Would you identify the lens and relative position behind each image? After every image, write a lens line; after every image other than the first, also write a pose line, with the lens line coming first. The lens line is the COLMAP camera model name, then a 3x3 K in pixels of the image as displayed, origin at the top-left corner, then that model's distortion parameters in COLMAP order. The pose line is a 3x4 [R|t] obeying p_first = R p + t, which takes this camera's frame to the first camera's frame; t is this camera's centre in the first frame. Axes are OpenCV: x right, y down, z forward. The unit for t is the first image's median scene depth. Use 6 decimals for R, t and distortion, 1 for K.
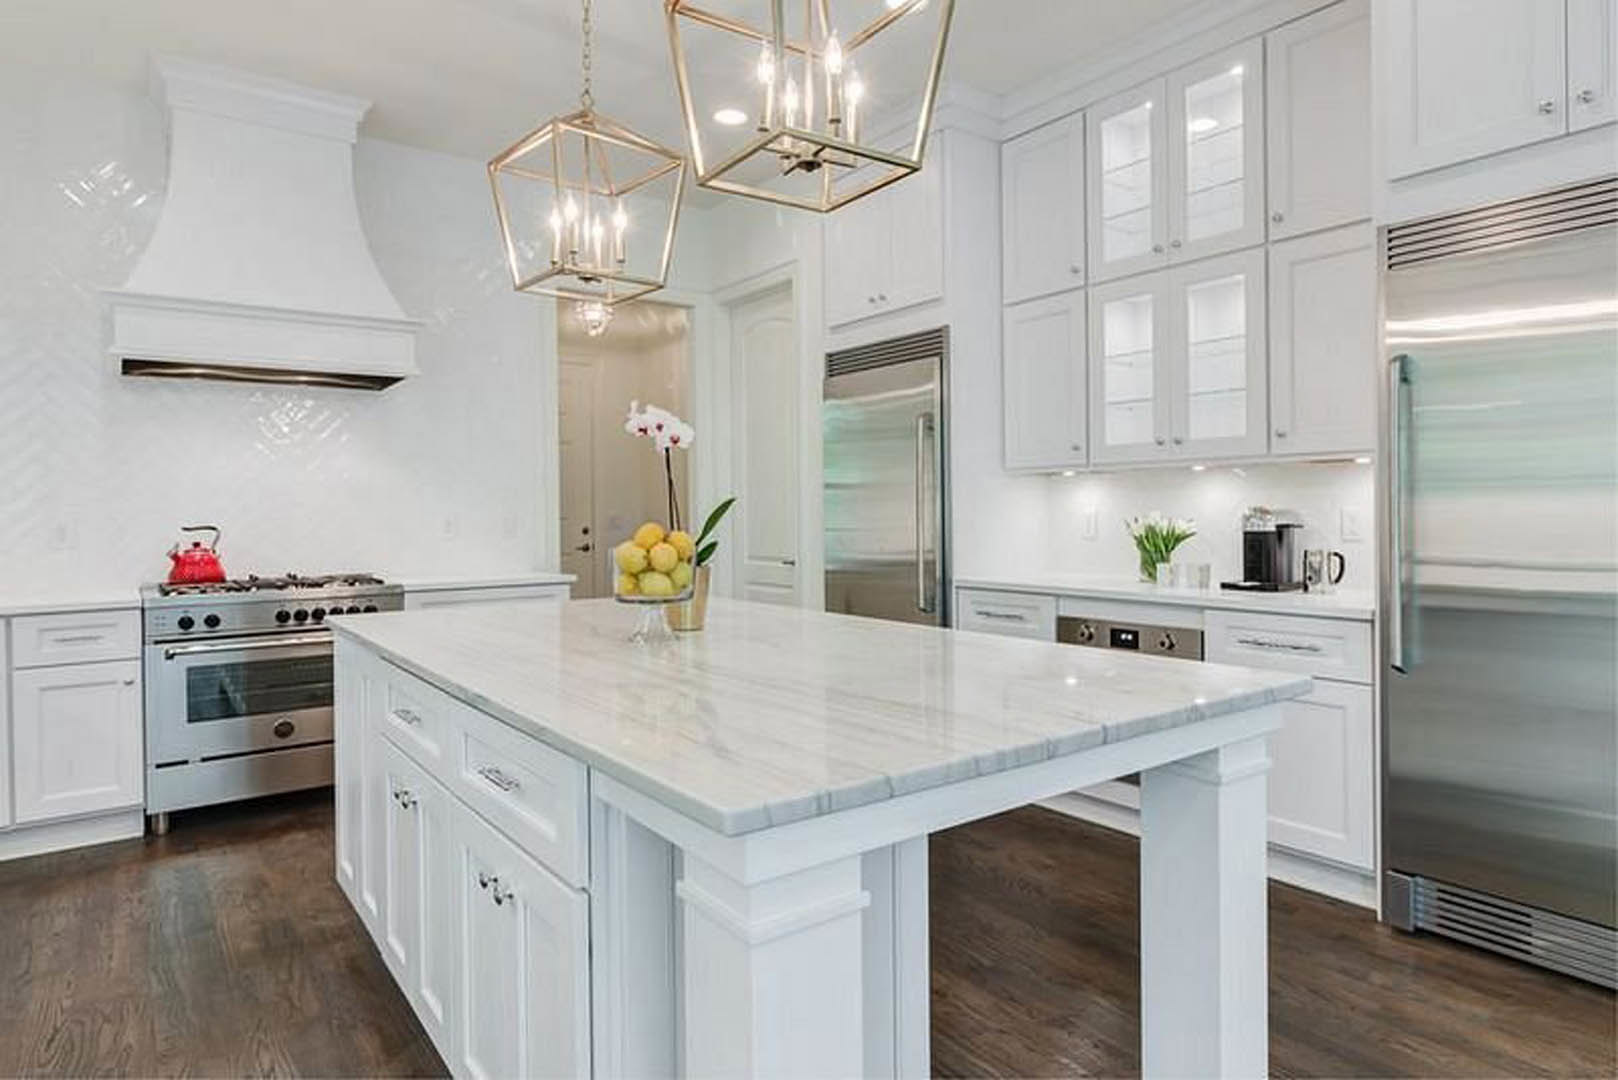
lens RADIAL K [[961.0, 0, 804.0], [0, 961.0, 499.2], [0, 0, 1]] dist [0.000532, -0.000637]
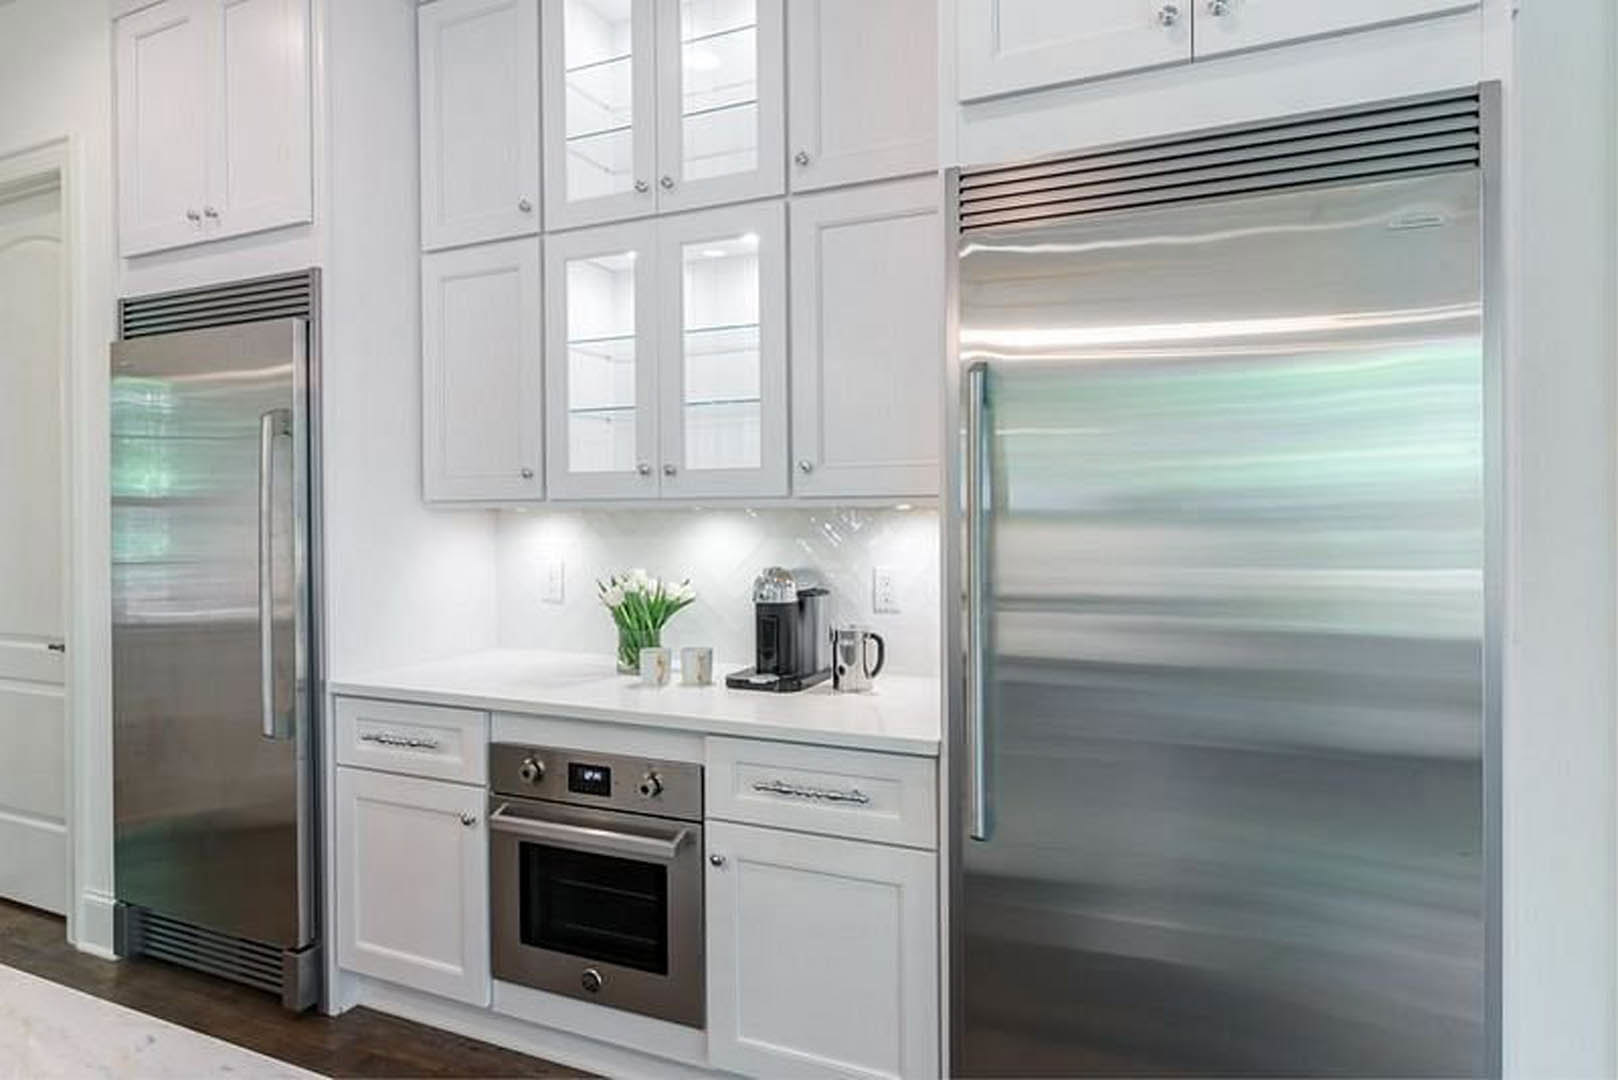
lens RADIAL K [[749.8, 0, 804.9], [0, 749.8, 521.4], [0, 0, 1]] dist [0.001310, 0.000185]
pose [[0.861525, -0.018735, 0.507370, 0.197095], [-0.007421, 0.998747, 0.049481, -0.051001], [-0.507661, -0.046395, 0.860307, 0.480511]]
